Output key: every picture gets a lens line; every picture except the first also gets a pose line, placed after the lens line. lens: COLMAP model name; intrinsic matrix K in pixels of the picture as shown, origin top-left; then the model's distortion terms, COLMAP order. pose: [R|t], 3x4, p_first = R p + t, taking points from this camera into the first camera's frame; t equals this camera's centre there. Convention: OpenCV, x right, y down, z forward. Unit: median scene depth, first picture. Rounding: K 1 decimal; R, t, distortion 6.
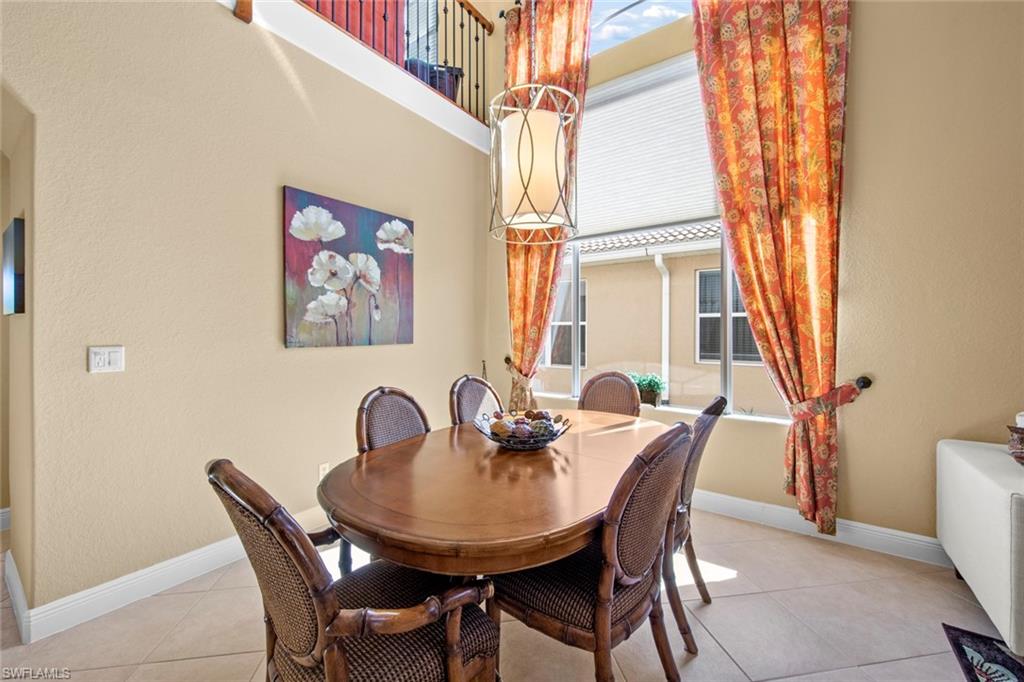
lens RADIAL K [[409.5, 0, 511.5], [0, 409.5, 333.6], [0, 0, 1]] dist [-0.000462, -0.000187]
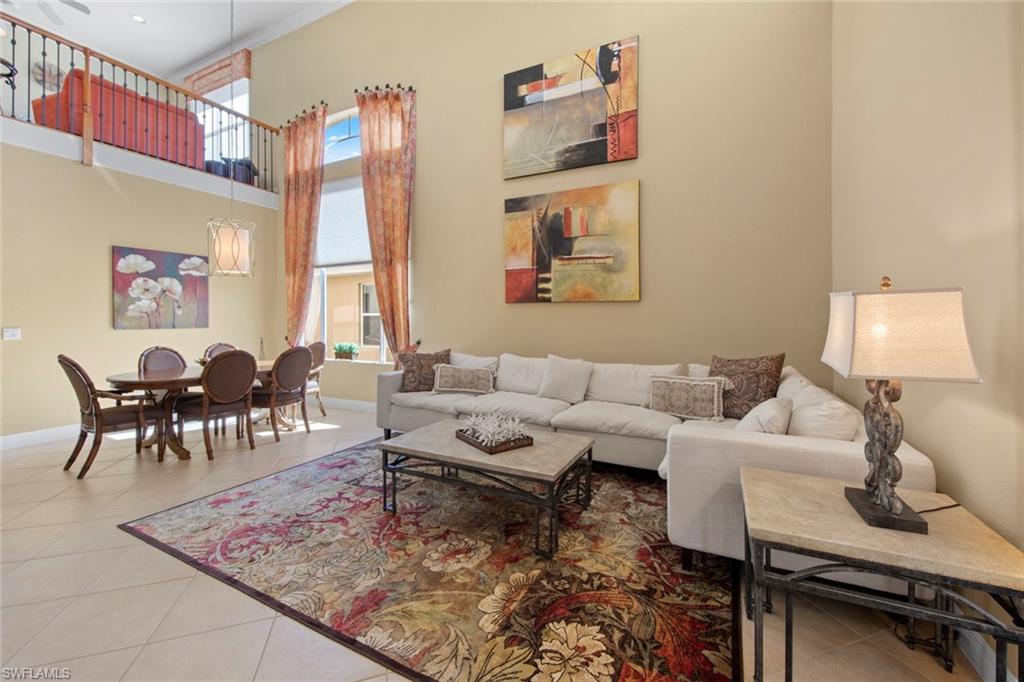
lens RADIAL K [[408.2, 0, 520.7], [0, 408.2, 319.5], [0, 0, 1]] dist [0.011692, -0.007528]
pose [[0.985653, -0.004738, 0.168715, 0.911436], [0.005388, 0.999980, -0.003400, 0.004024], [-0.168696, 0.004260, 0.985659, -1.104254]]
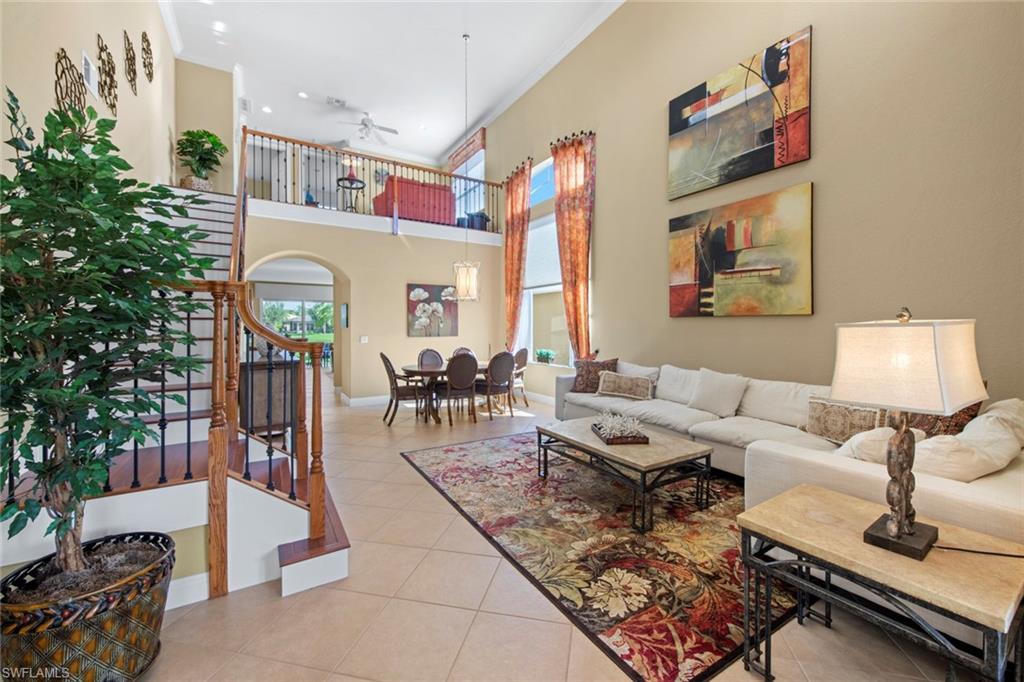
lens RADIAL K [[406.4, 0, 517.3], [0, 406.4, 328.7], [0, 0, 1]] dist [0.001000, -0.000181]
pose [[0.927619, -0.002640, -0.373520, 1.186697], [0.003033, 0.999995, 0.000465, -0.023160], [0.373517, -0.001565, 0.927622, -1.336928]]
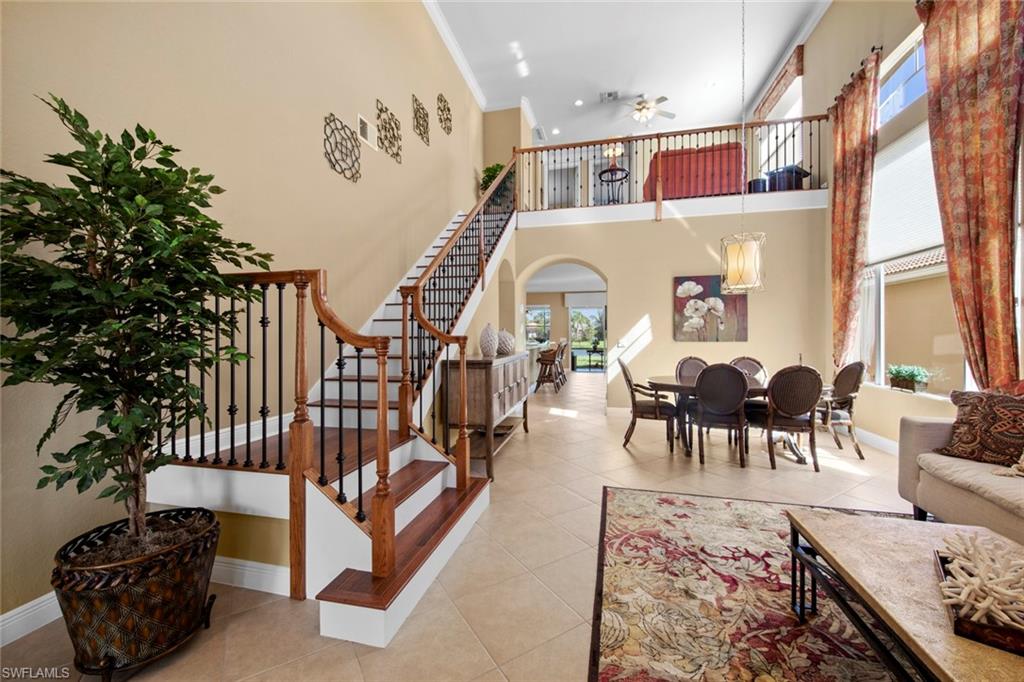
lens RADIAL K [[400.4, 0, 511.4], [0, 400.4, 336.2], [0, 0, 1]] dist [0.010173, -0.004845]
pose [[0.379236, -0.001136, -0.925299, 1.197987], [-0.000361, 0.999999, -0.001376, 0.004779], [0.925300, 0.000856, 0.379235, -0.762014]]
